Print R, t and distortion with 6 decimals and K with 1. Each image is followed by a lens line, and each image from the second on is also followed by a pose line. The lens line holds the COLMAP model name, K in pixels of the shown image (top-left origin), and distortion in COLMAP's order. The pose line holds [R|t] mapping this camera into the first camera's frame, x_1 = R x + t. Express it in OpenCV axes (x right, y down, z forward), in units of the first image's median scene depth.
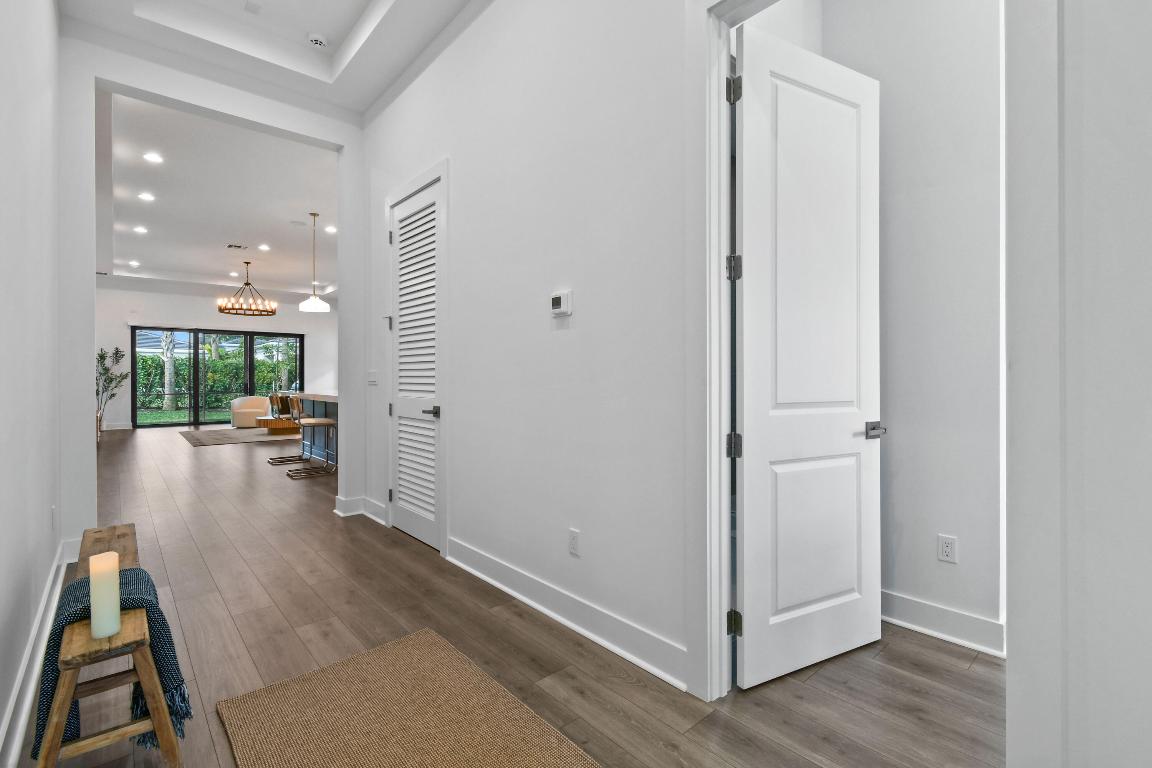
lens RADIAL K [[514.2, 0, 580.4], [0, 514.2, 375.1], [0, 0, 1]] dist [0.003213, -0.001636]
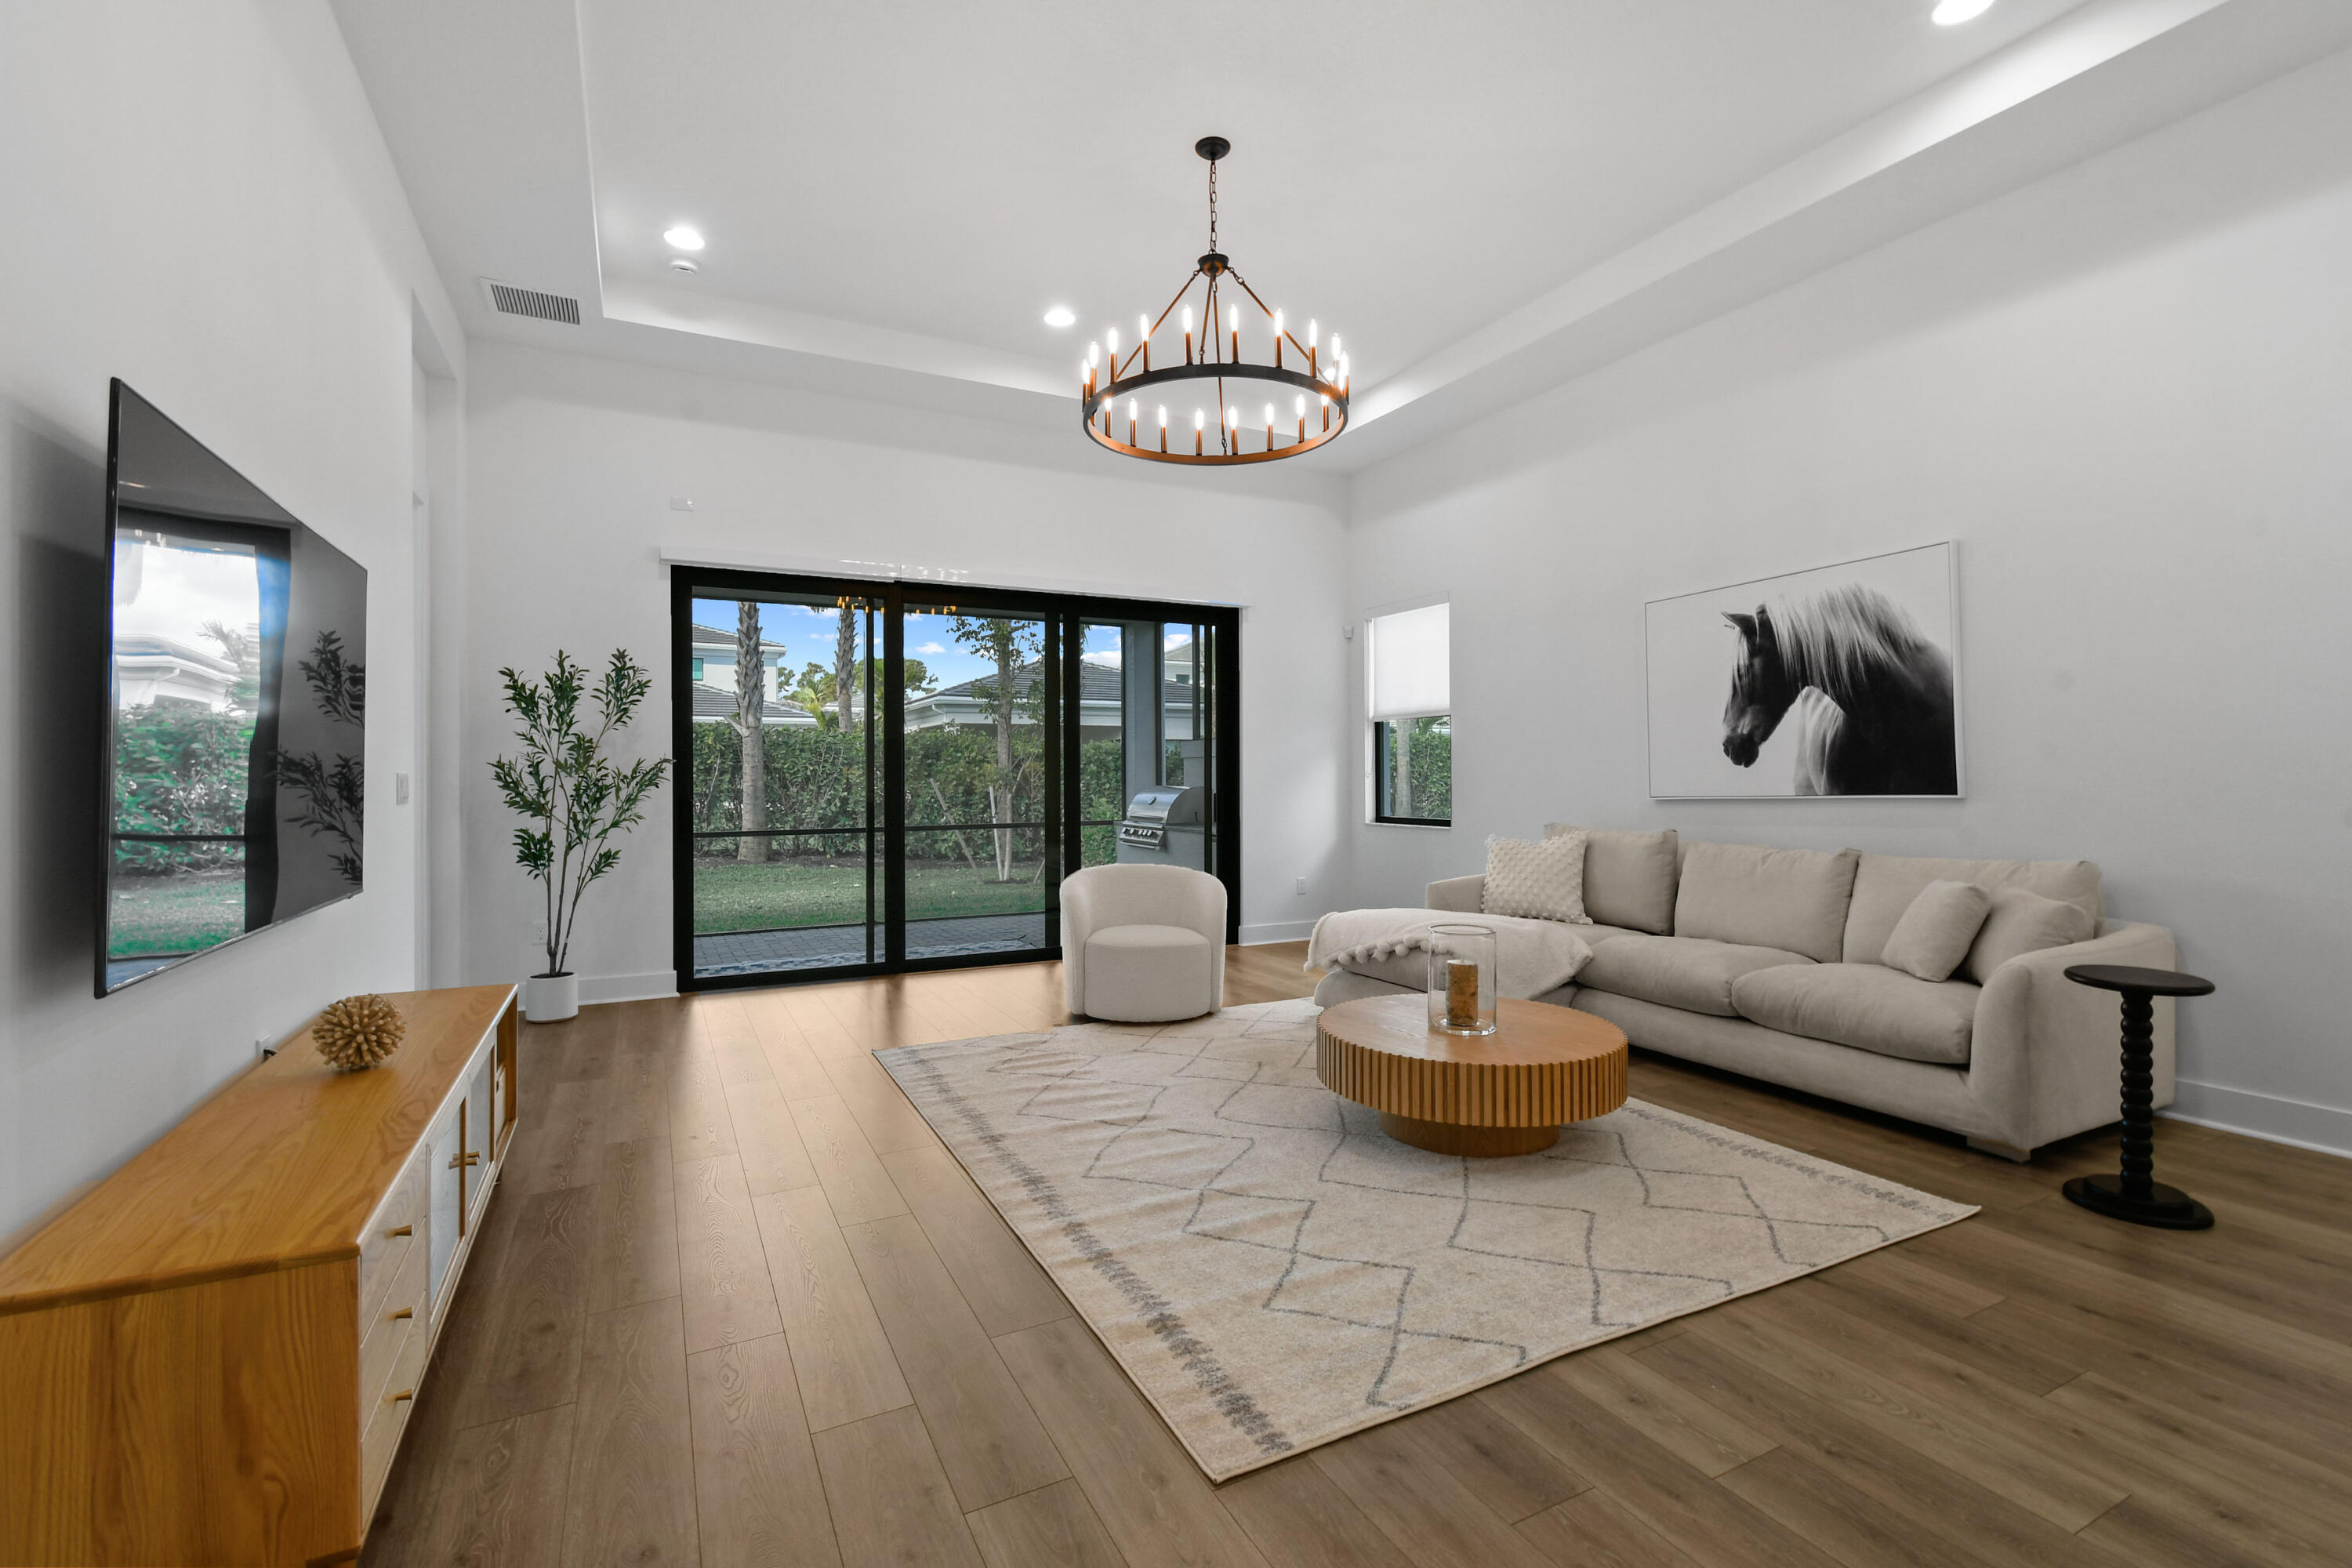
lens RADIAL K [[1049.7, 0, 1189.0], [0, 1049.7, 769.8], [0, 0, 1]] dist [0.003213, -0.001636]
pose [[0.966621, -0.002631, -0.256198, -0.532567], [0.002325, 0.999996, -0.001497, 0.000649], [0.256201, 0.000851, 0.966623, 0.609333]]
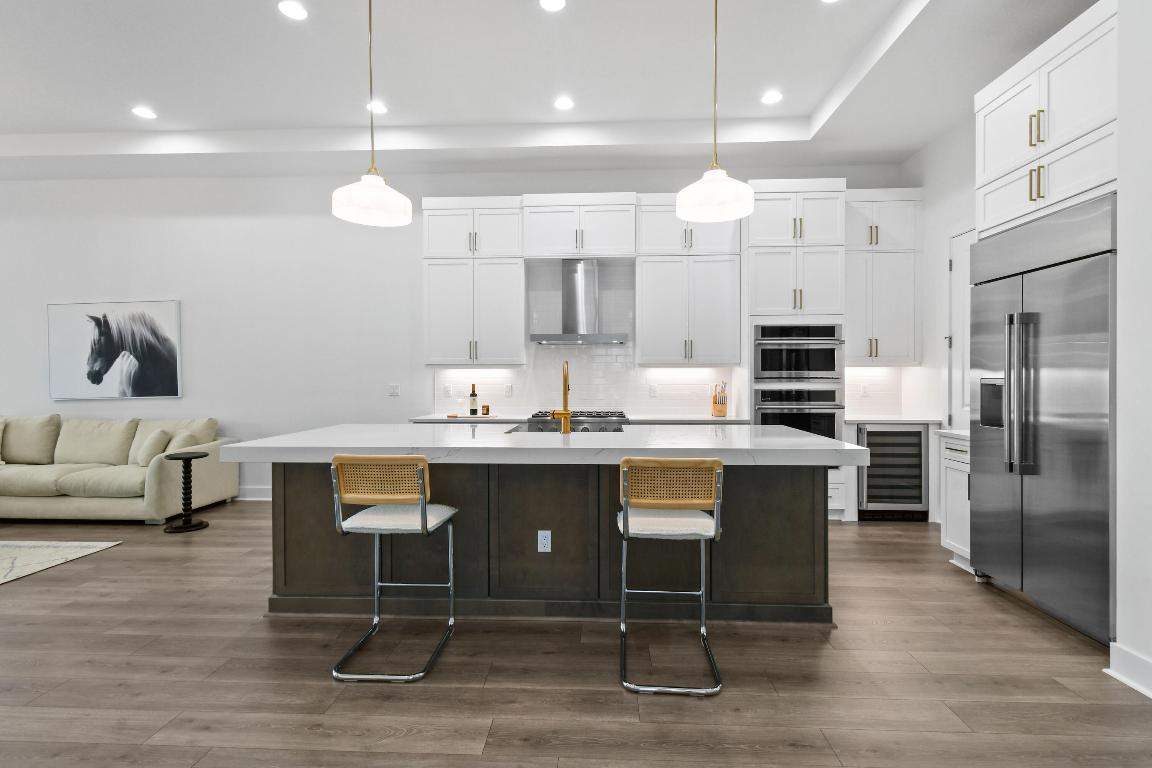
lens RADIAL K [[514.2, 0, 581.4], [0, 514.2, 385.1], [0, 0, 1]] dist [0.003213, -0.001636]
pose [[0.702668, -0.004255, 0.711505, -0.446640], [-0.004002, 0.999943, 0.009932, -0.006807], [-0.711507, -0.009826, 0.702610, 0.430772]]
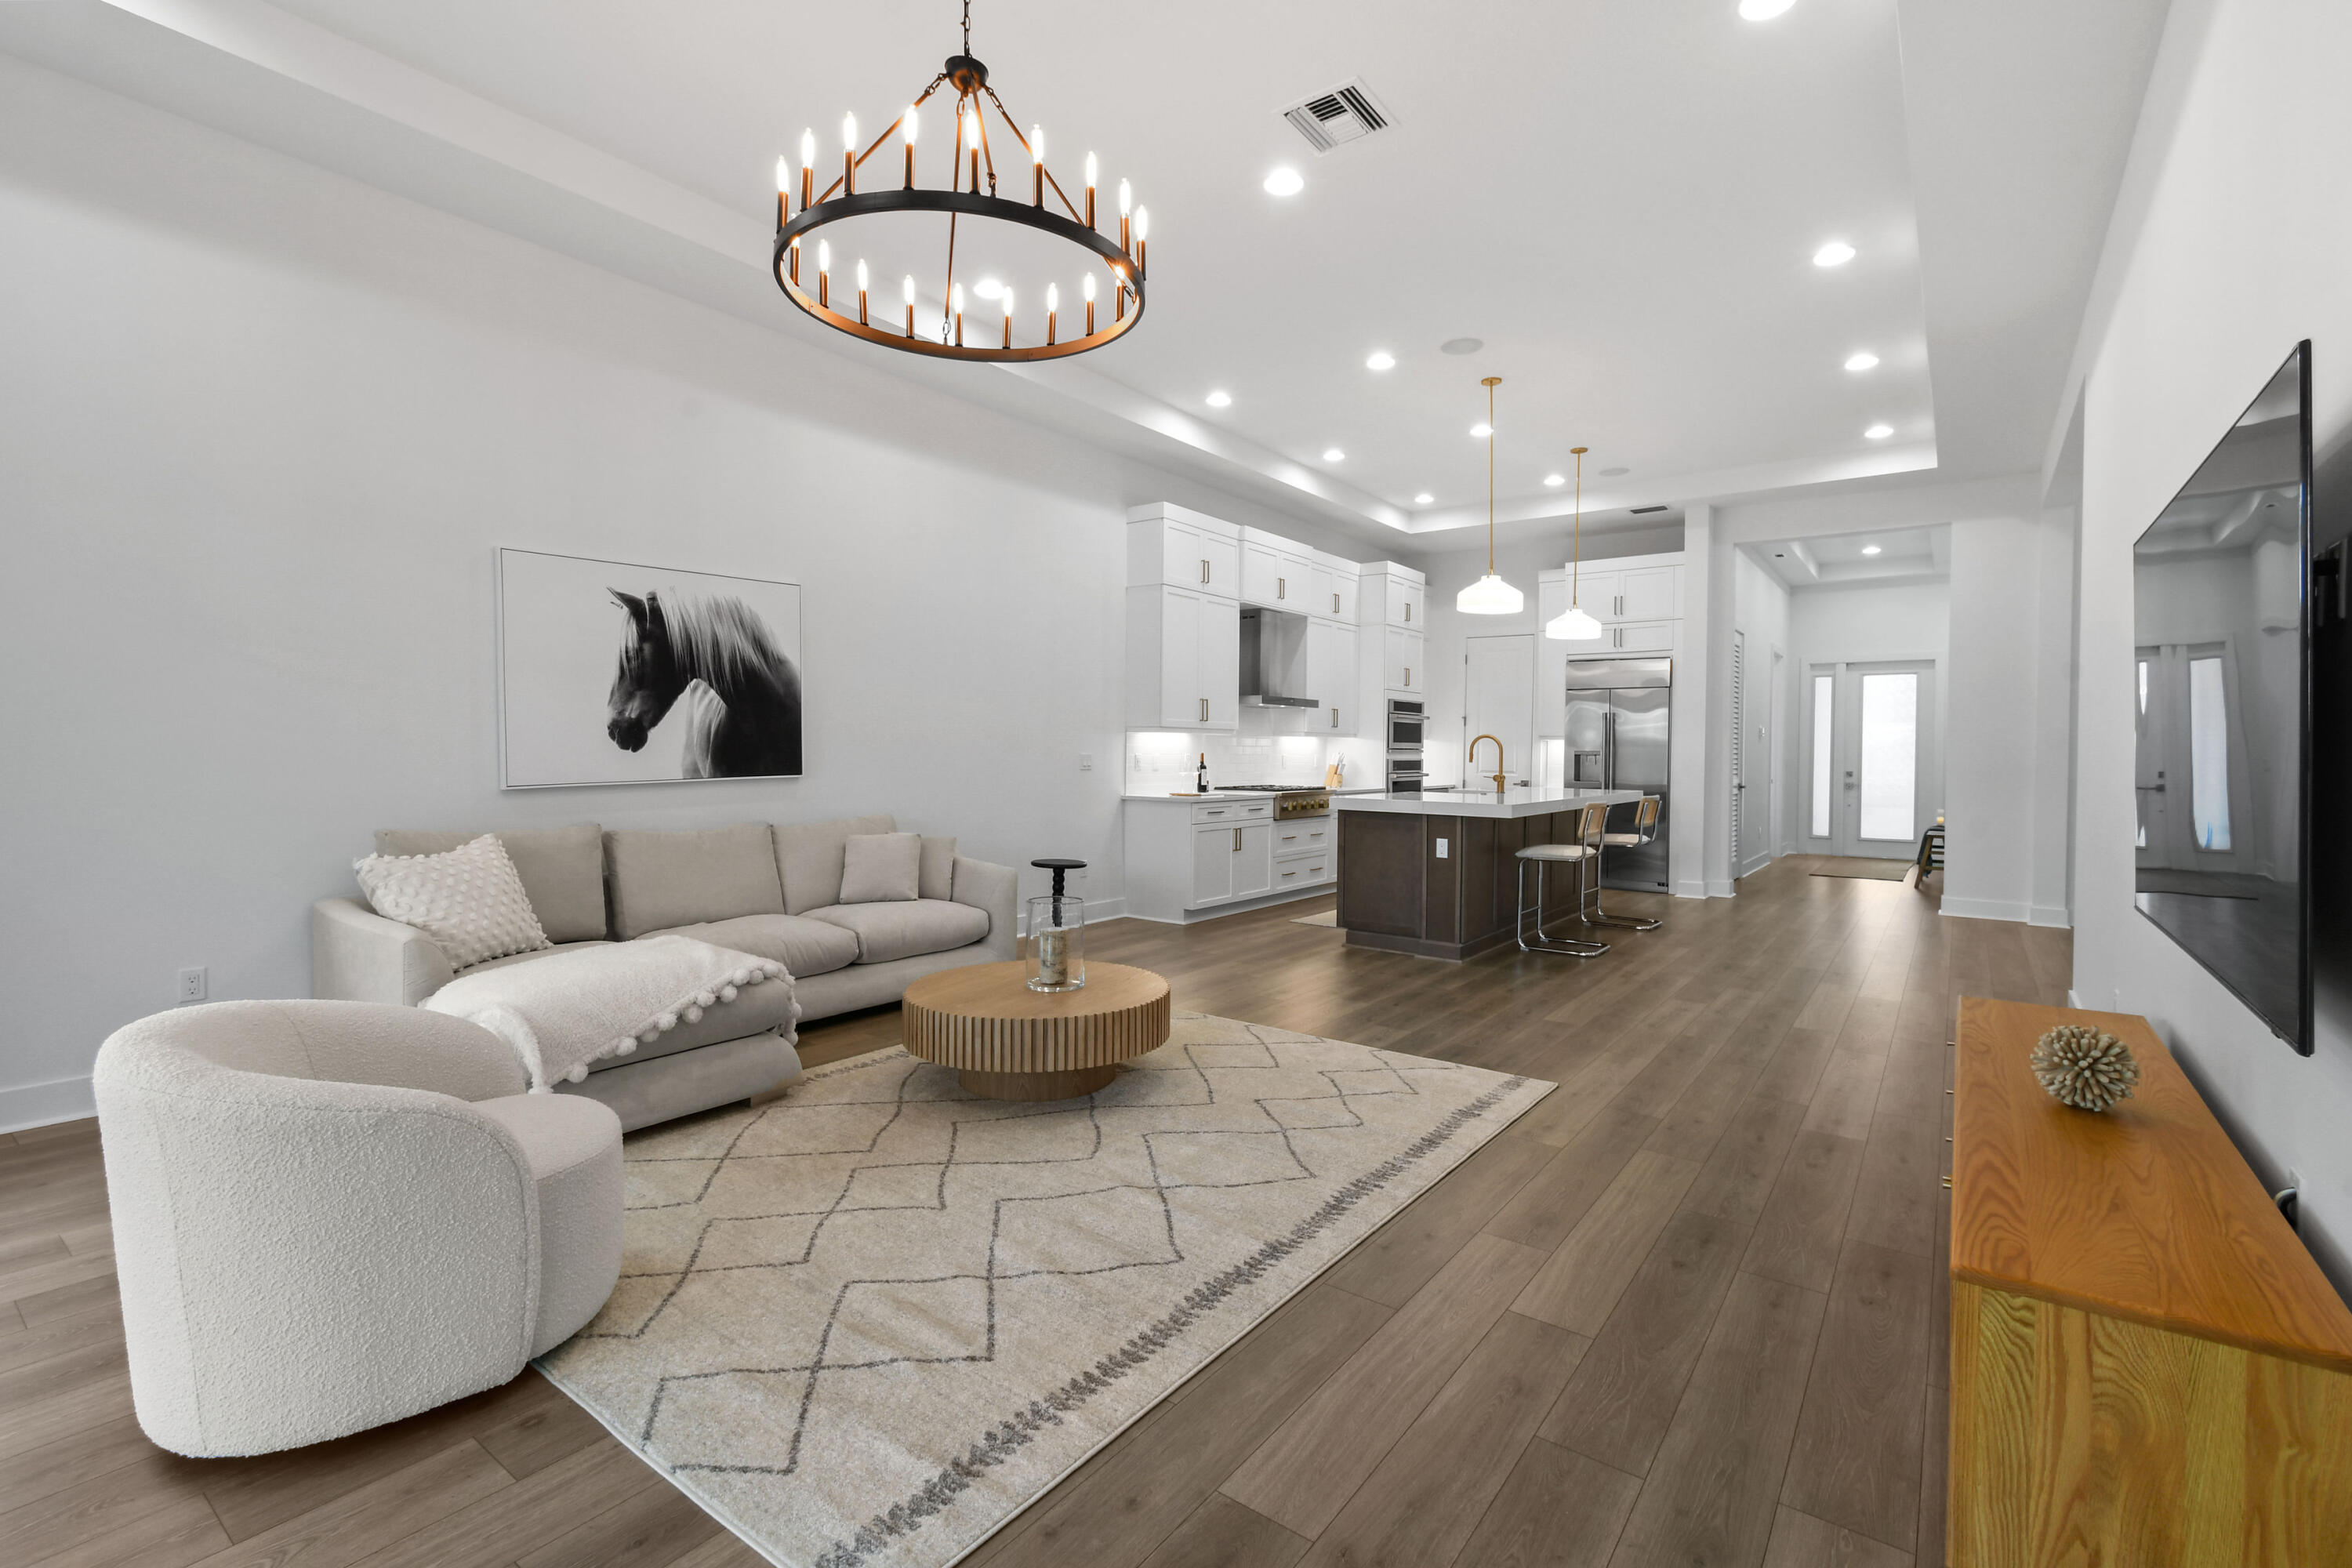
lens RADIAL K [[1049.7, 0, 1169.7], [0, 1049.7, 777.2], [0, 0, 1]] dist [0.003213, -0.001636]
pose [[-0.186045, -0.023966, 0.982249, -0.880648], [-0.012146, 0.999682, 0.022090, -0.002312], [-0.982466, -0.007821, -0.186277, 0.949789]]
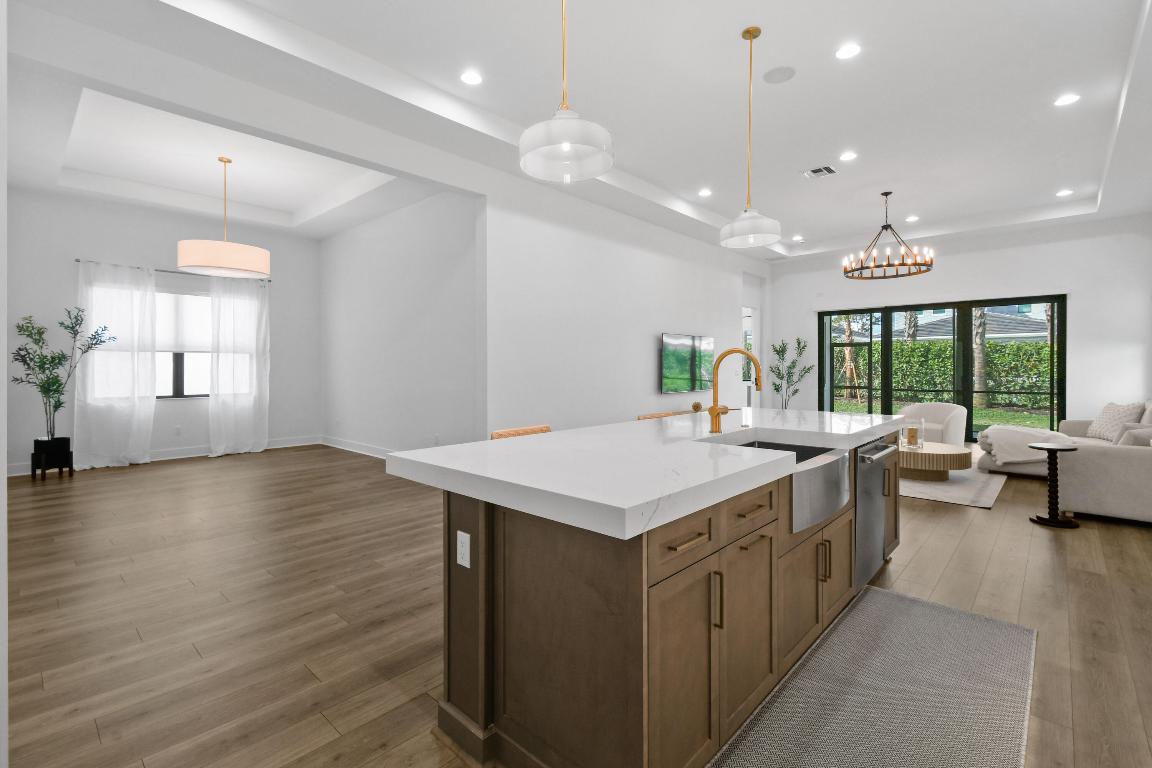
lens RADIAL K [[514.2, 0, 585.1], [0, 514.2, 372.5], [0, 0, 1]] dist [0.003213, -0.001636]
pose [[0.097580, 0.017023, -0.995082, -0.046938], [0.005393, 0.999830, 0.017633, -0.011204], [0.995213, -0.007087, 0.097472, 0.539031]]
